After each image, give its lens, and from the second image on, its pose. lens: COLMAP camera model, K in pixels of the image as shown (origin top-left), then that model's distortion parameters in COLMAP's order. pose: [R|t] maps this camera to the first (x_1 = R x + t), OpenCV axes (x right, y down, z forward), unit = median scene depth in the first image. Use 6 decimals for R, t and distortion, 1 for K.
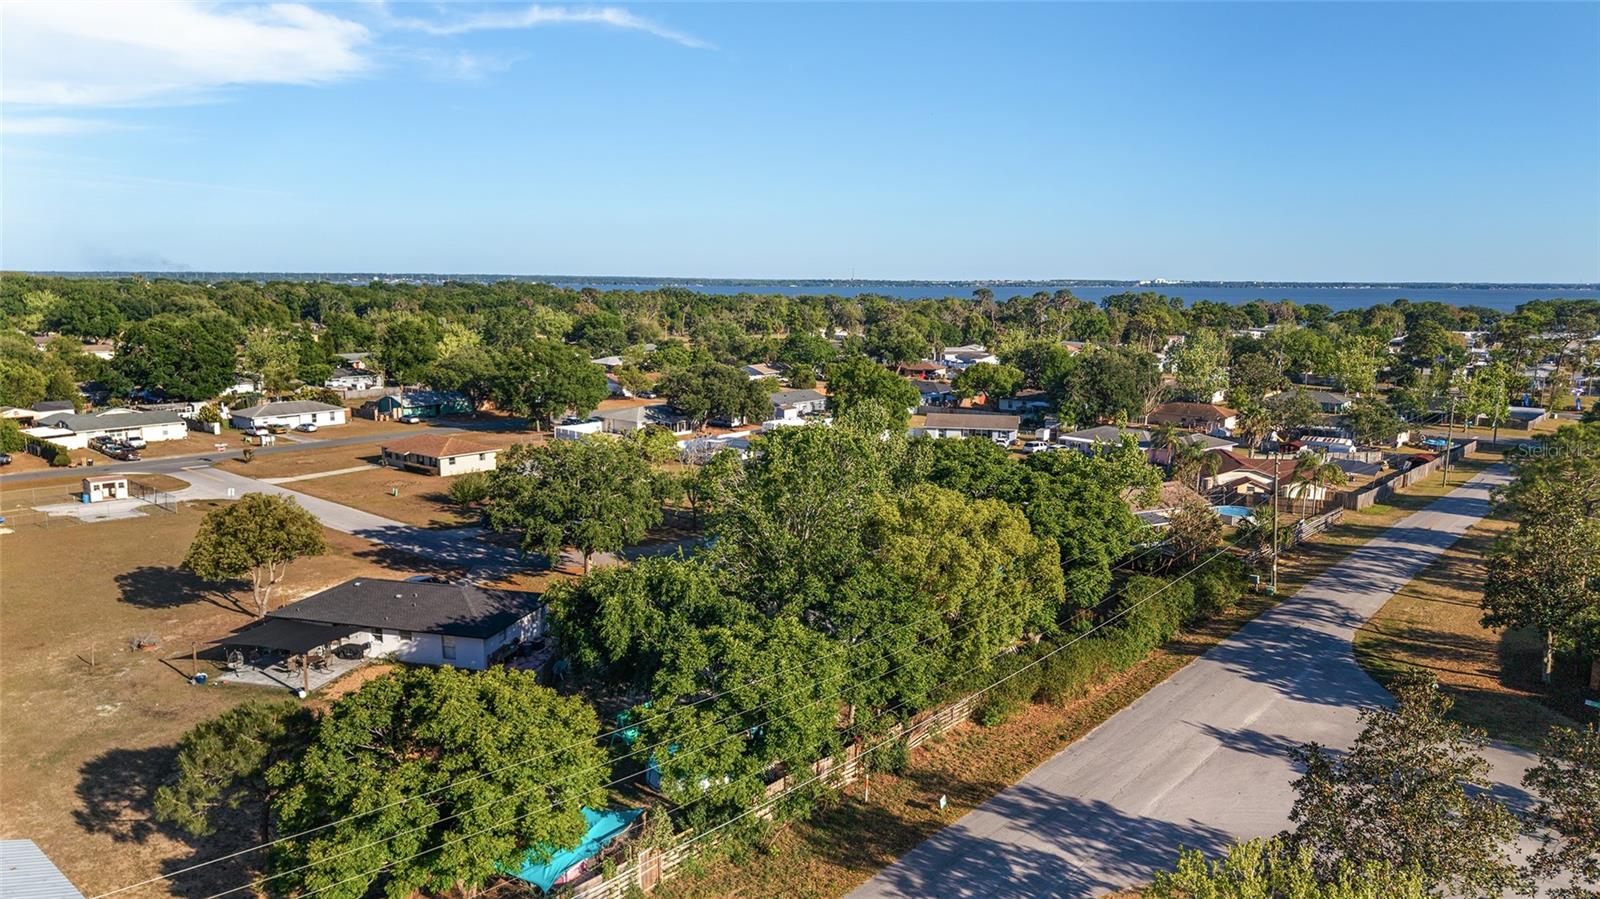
lens RADIAL K [[1065.5, 0, 807.6], [0, 1065.5, 452.9], [0, 0, 1]] dist [0.059604, -0.083125]
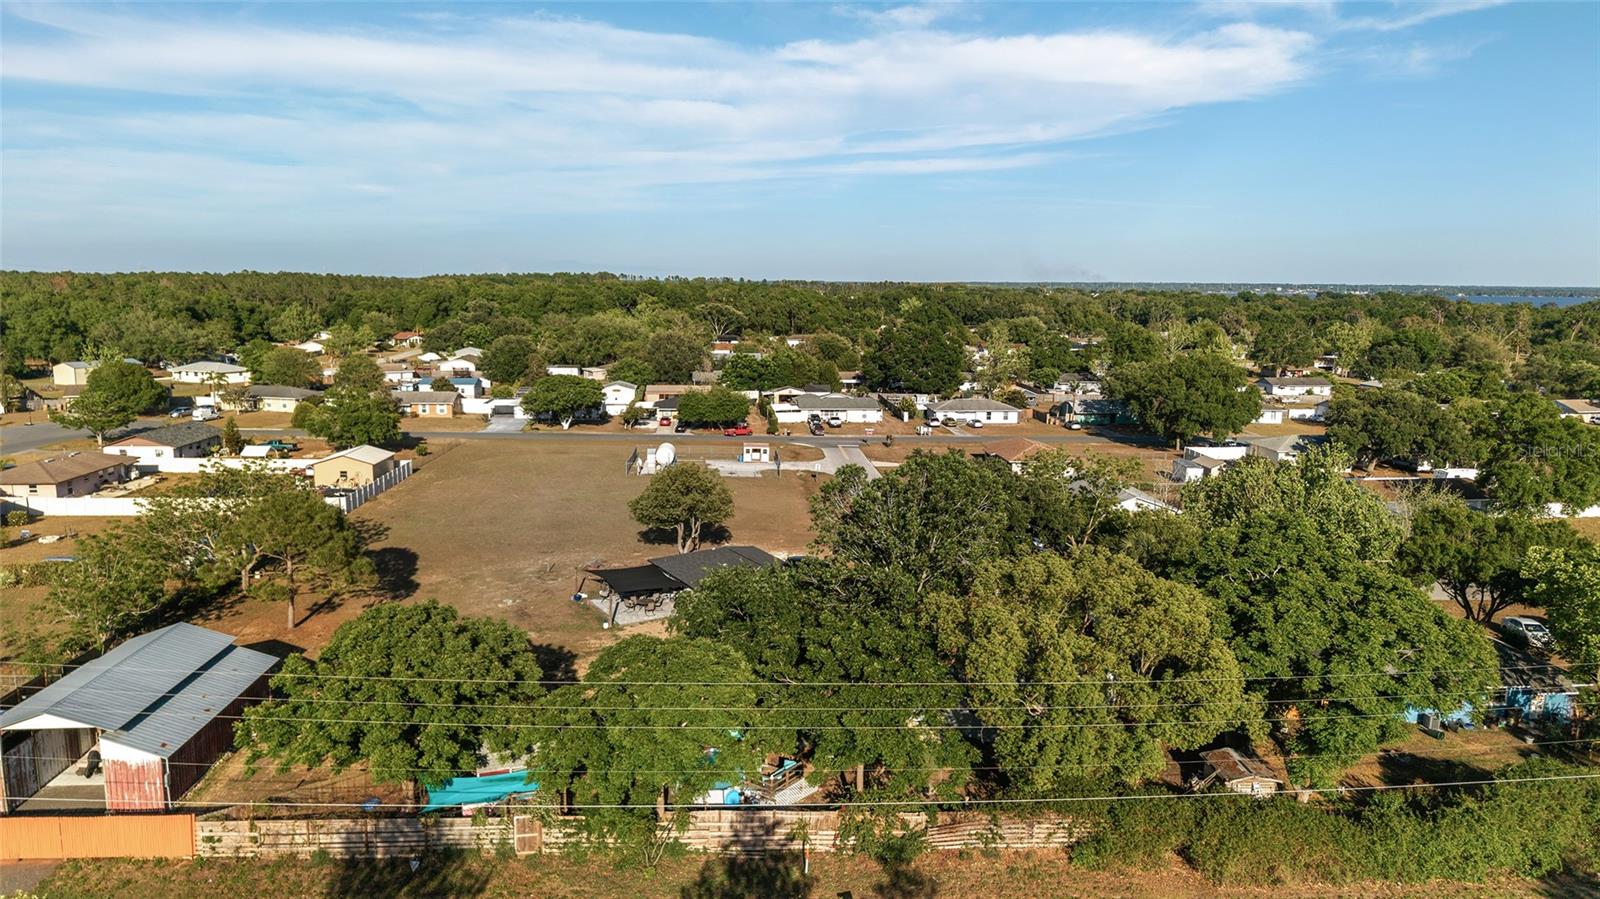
lens RADIAL K [[1065.5, 0, 807.6], [0, 1065.5, 452.9], [0, 0, 1]] dist [0.059604, -0.083125]
pose [[0.703766, 0.111902, -0.701564, 0.188424], [-0.118751, 0.992153, 0.039128, -0.016189], [0.700437, 0.055774, 0.711531, 0.102516]]
